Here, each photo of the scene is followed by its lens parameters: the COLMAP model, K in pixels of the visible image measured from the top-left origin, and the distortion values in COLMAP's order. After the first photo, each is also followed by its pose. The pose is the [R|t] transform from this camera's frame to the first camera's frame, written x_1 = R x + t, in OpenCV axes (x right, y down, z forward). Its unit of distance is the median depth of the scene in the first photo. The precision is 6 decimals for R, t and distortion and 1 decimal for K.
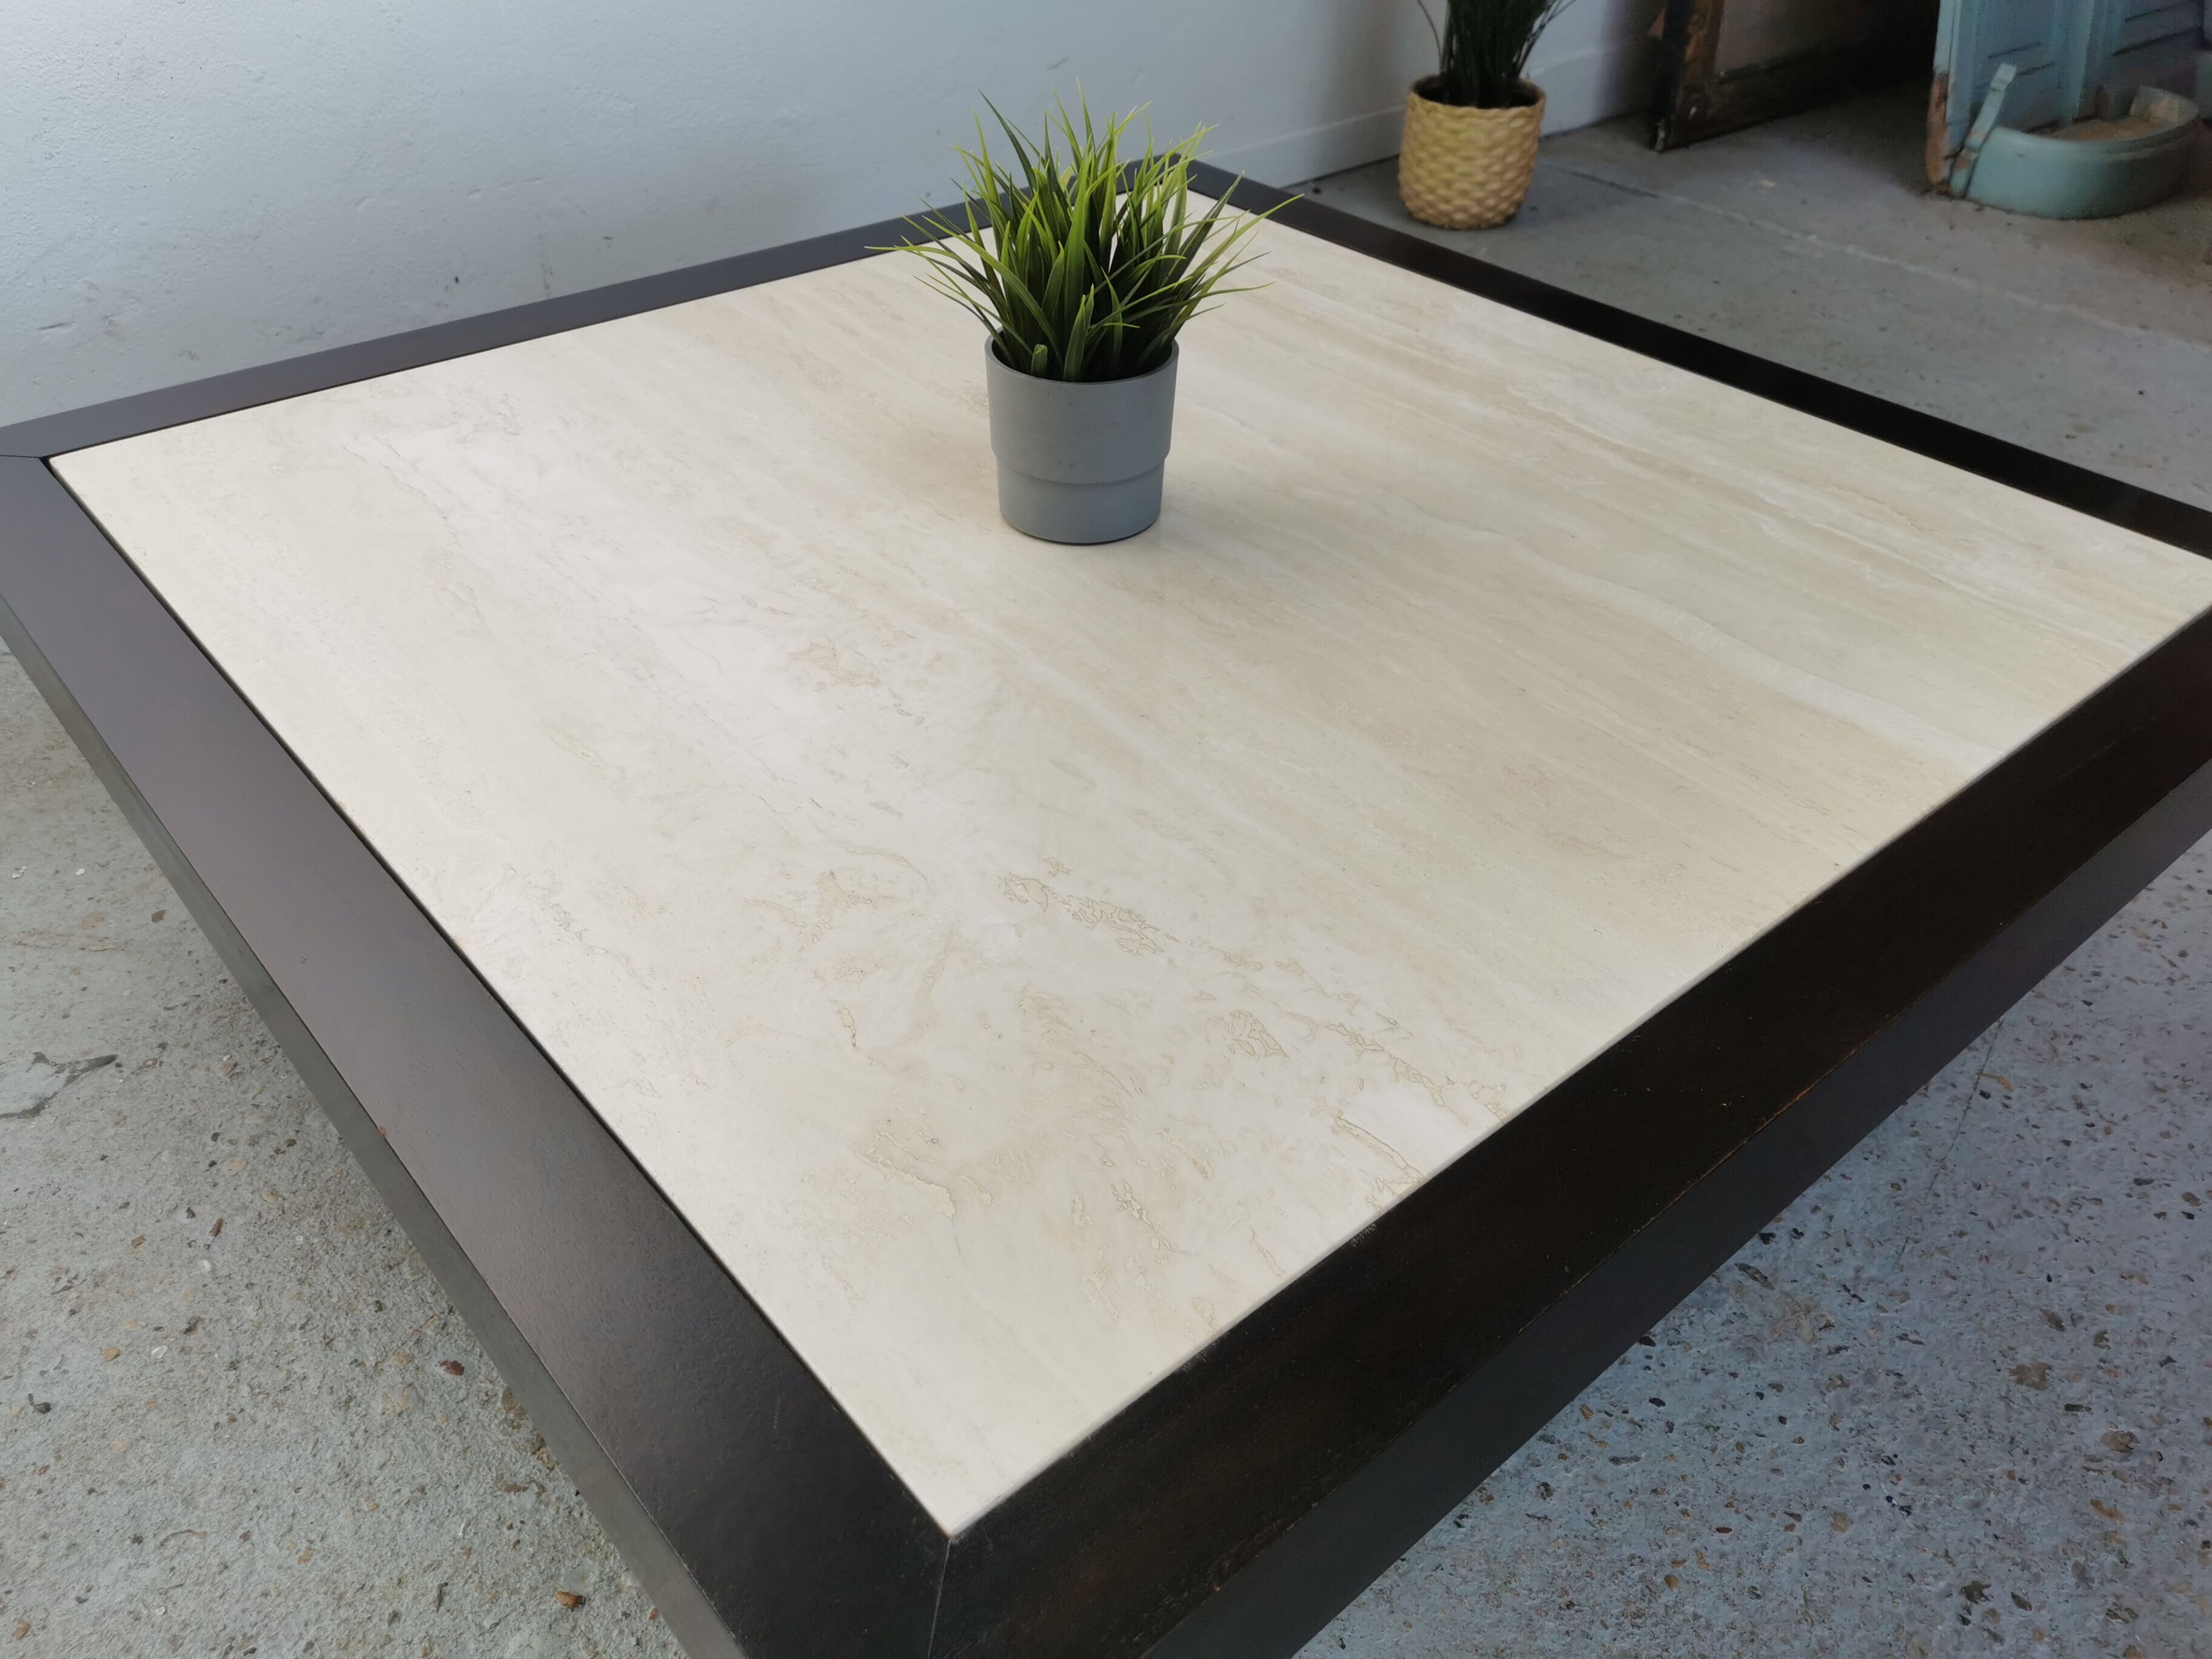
lens RADIAL K [[1722.2, 0, 1106.8], [0, 1722.2, 819.1], [0, 0, 1]] dist [0.053870, -0.057870]
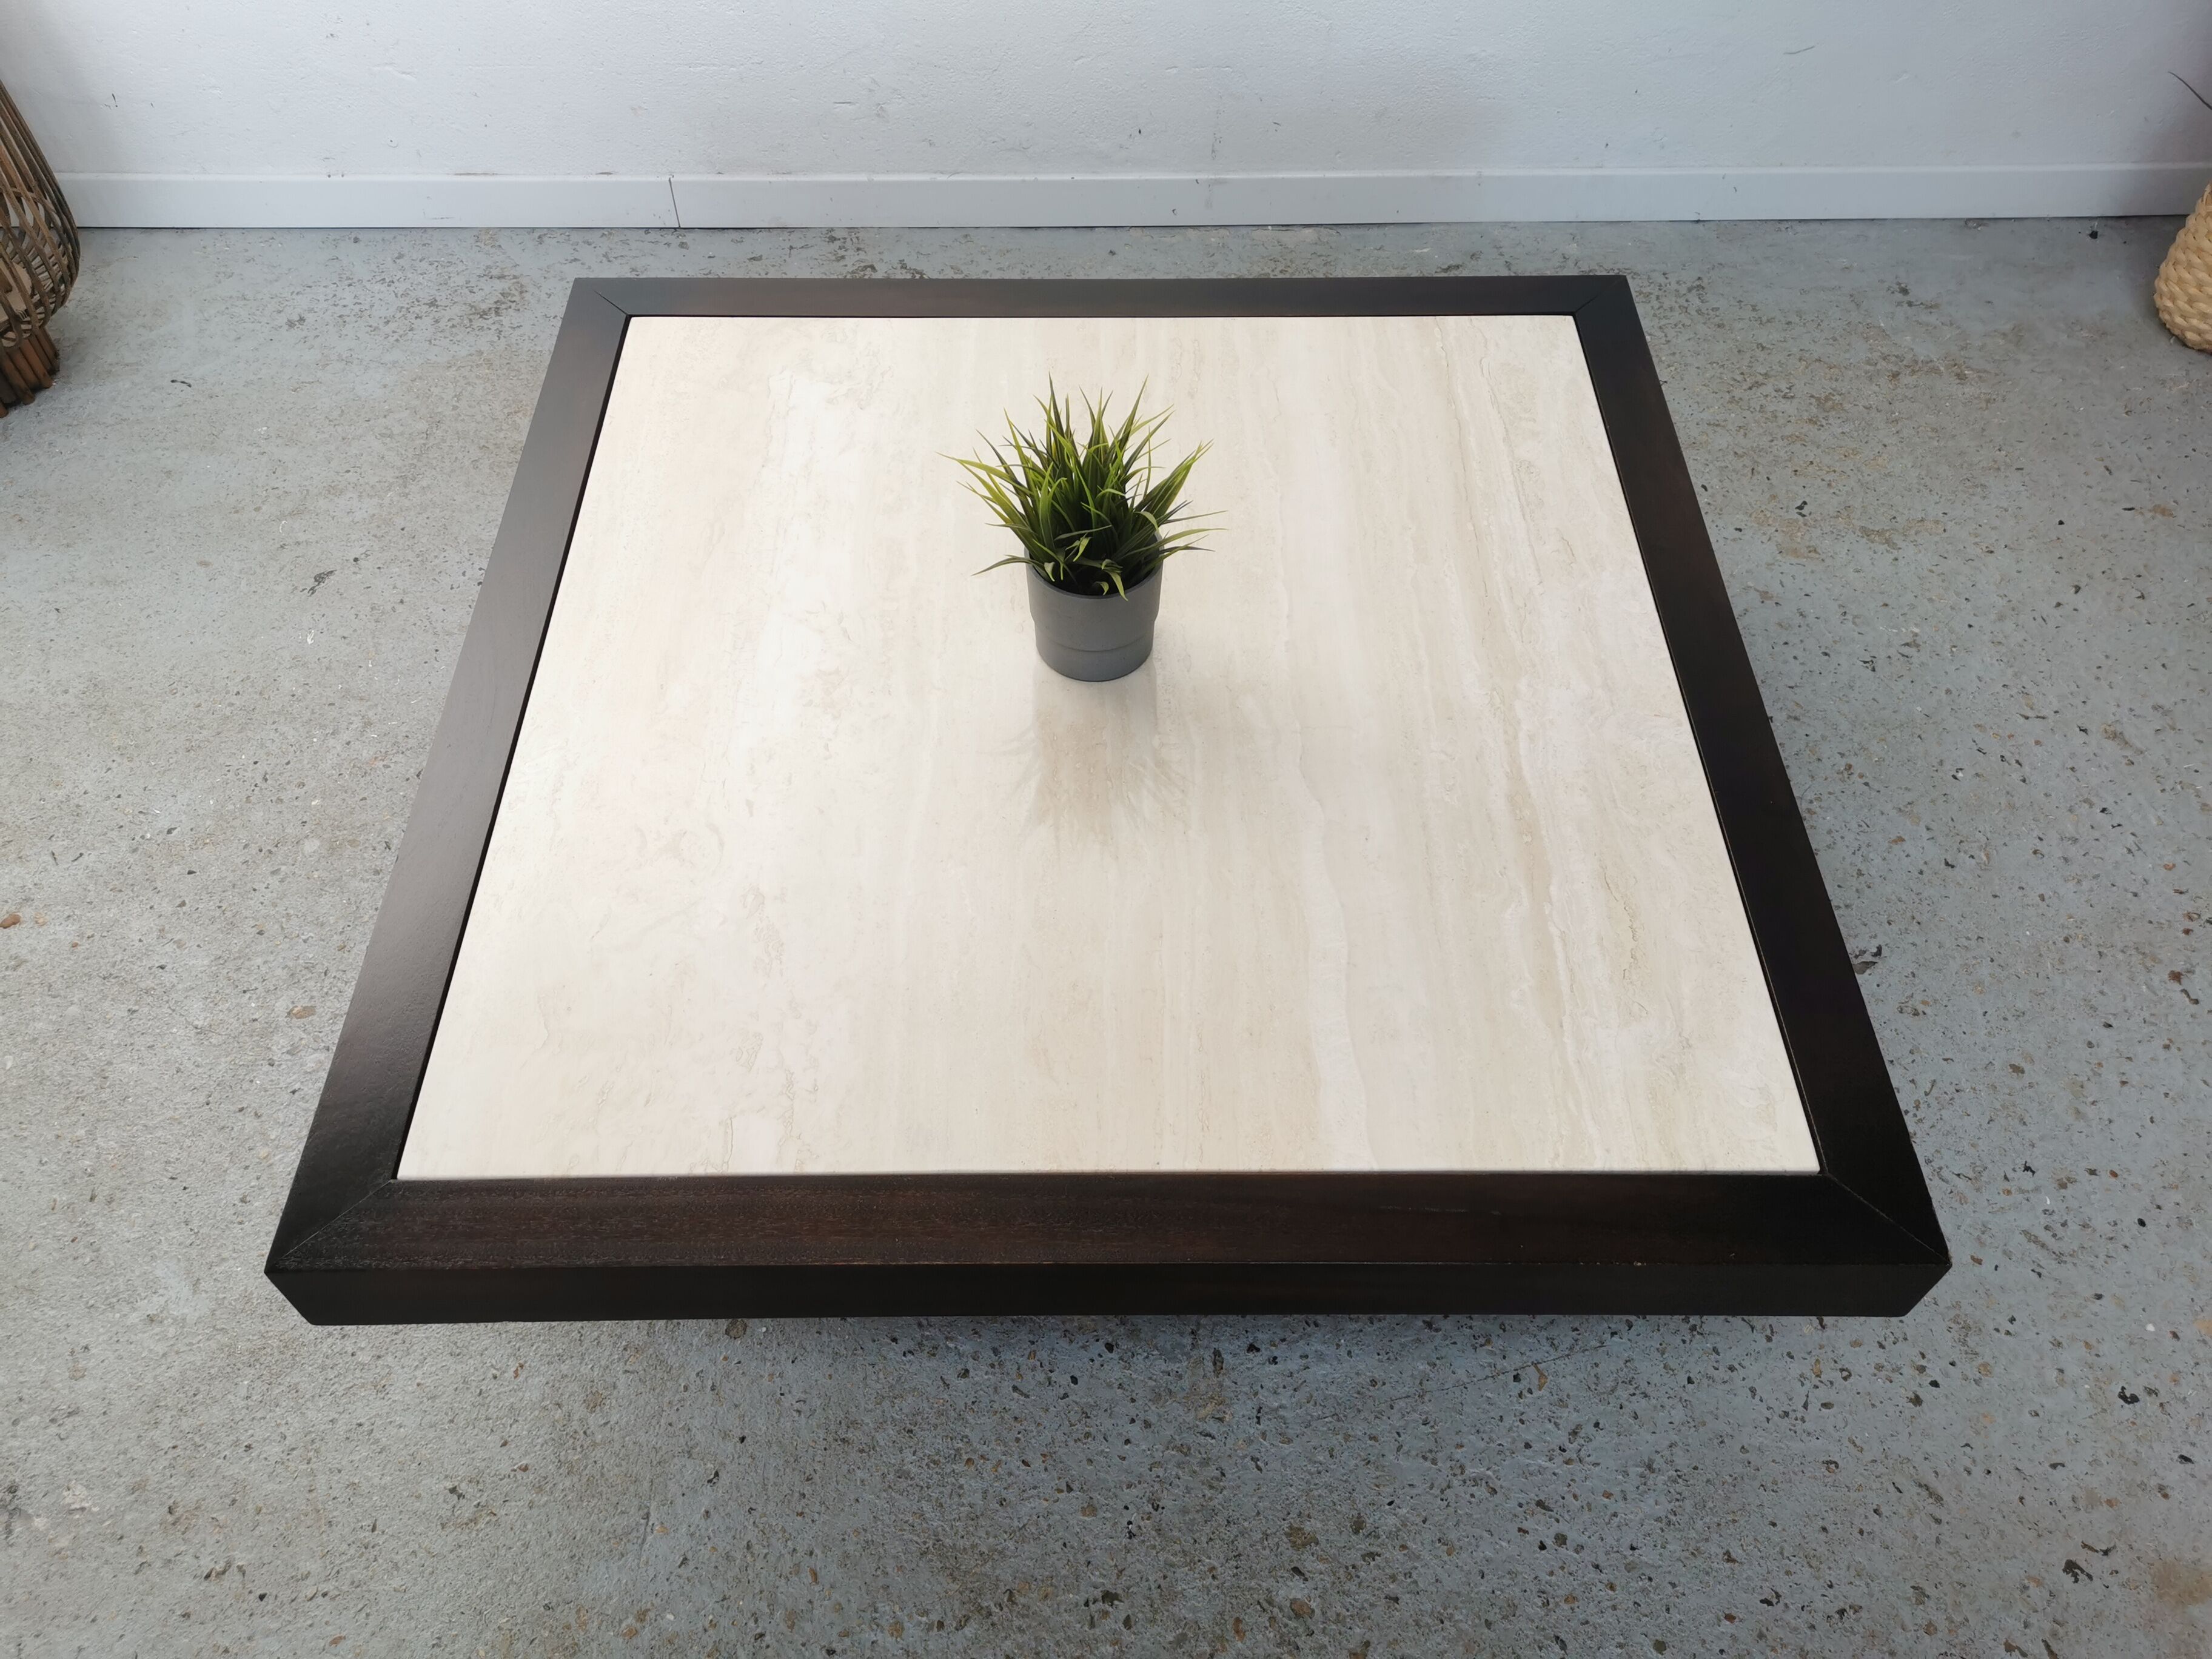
lens RADIAL K [[1722.2, 0, 1100.5], [0, 1722.2, 818.7], [0, 0, 1]] dist [0.053870, -0.057870]
pose [[0.763243, 0.495035, -0.415212, 0.704415], [-0.377067, 0.863119, 0.335925, -0.582466], [0.524672, -0.099830, 0.845431, -0.194933]]
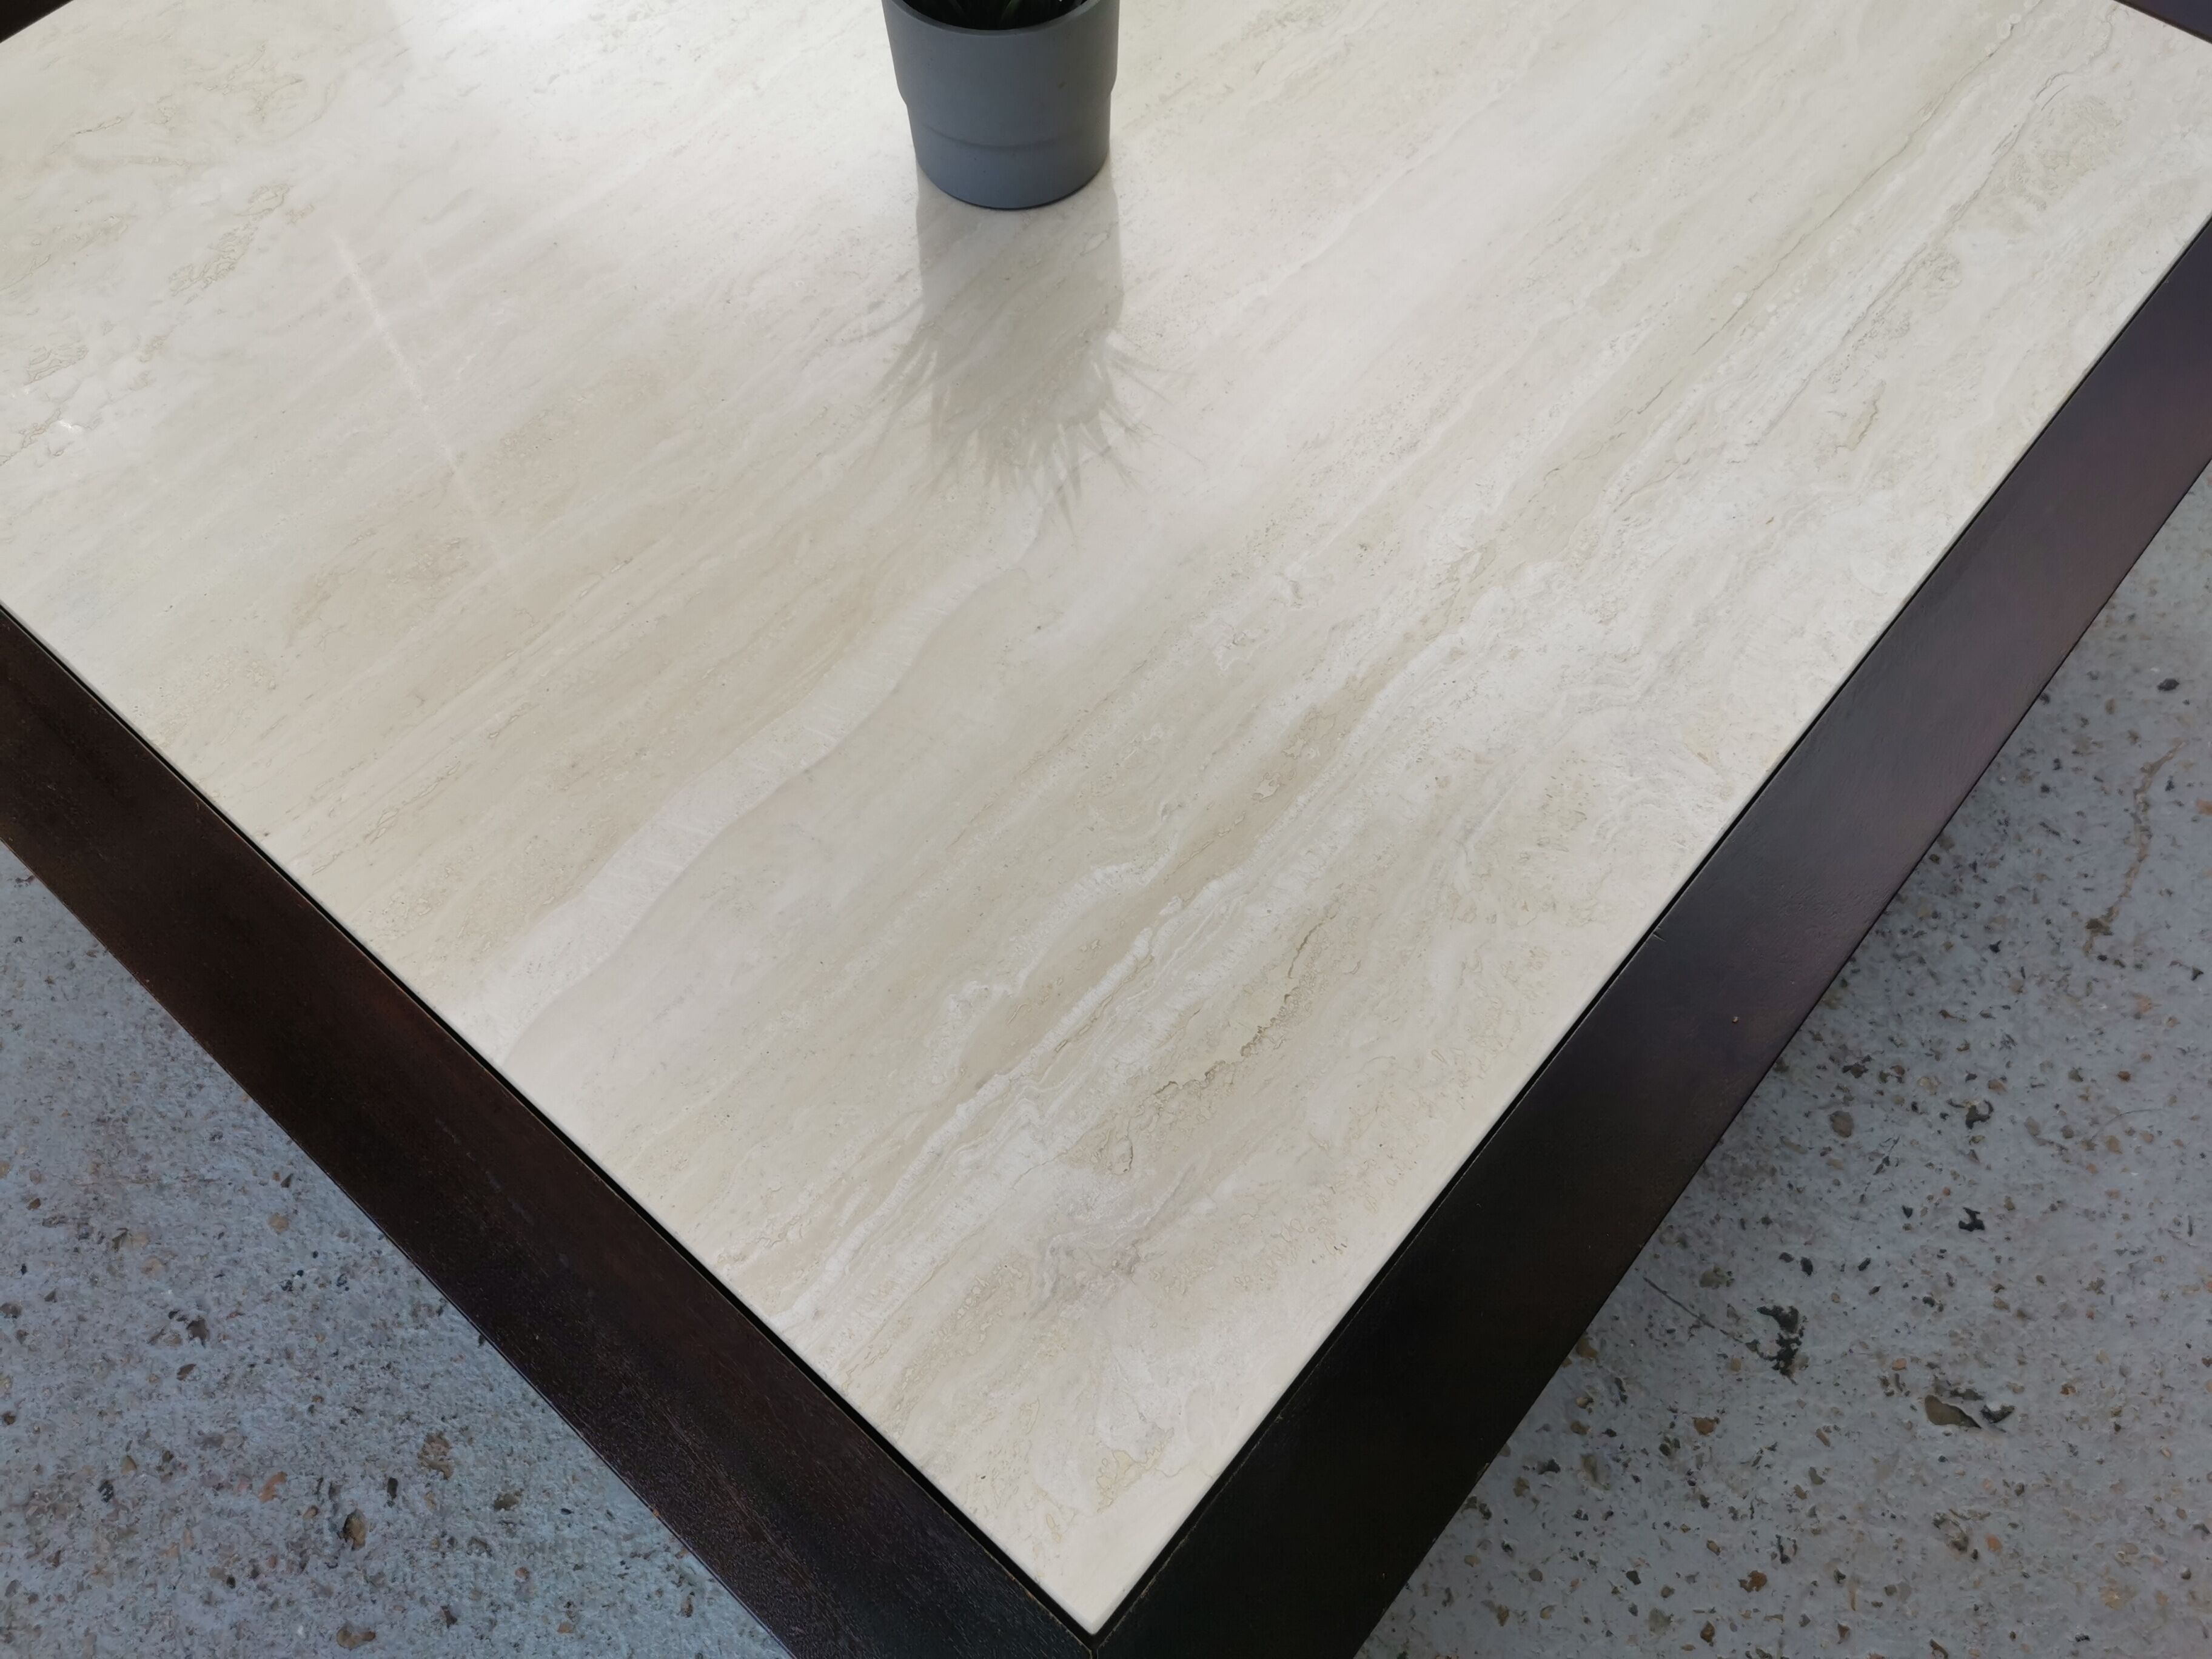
lens RADIAL K [[1722.2, 0, 1095.9], [0, 1722.2, 824.8], [0, 0, 1]] dist [0.053870, -0.057870]
pose [[0.150518, 0.857081, -0.492703, 0.758837], [-0.579174, 0.480348, 0.658653, -0.662939], [0.801188, 0.186222, 0.568700, 0.695487]]
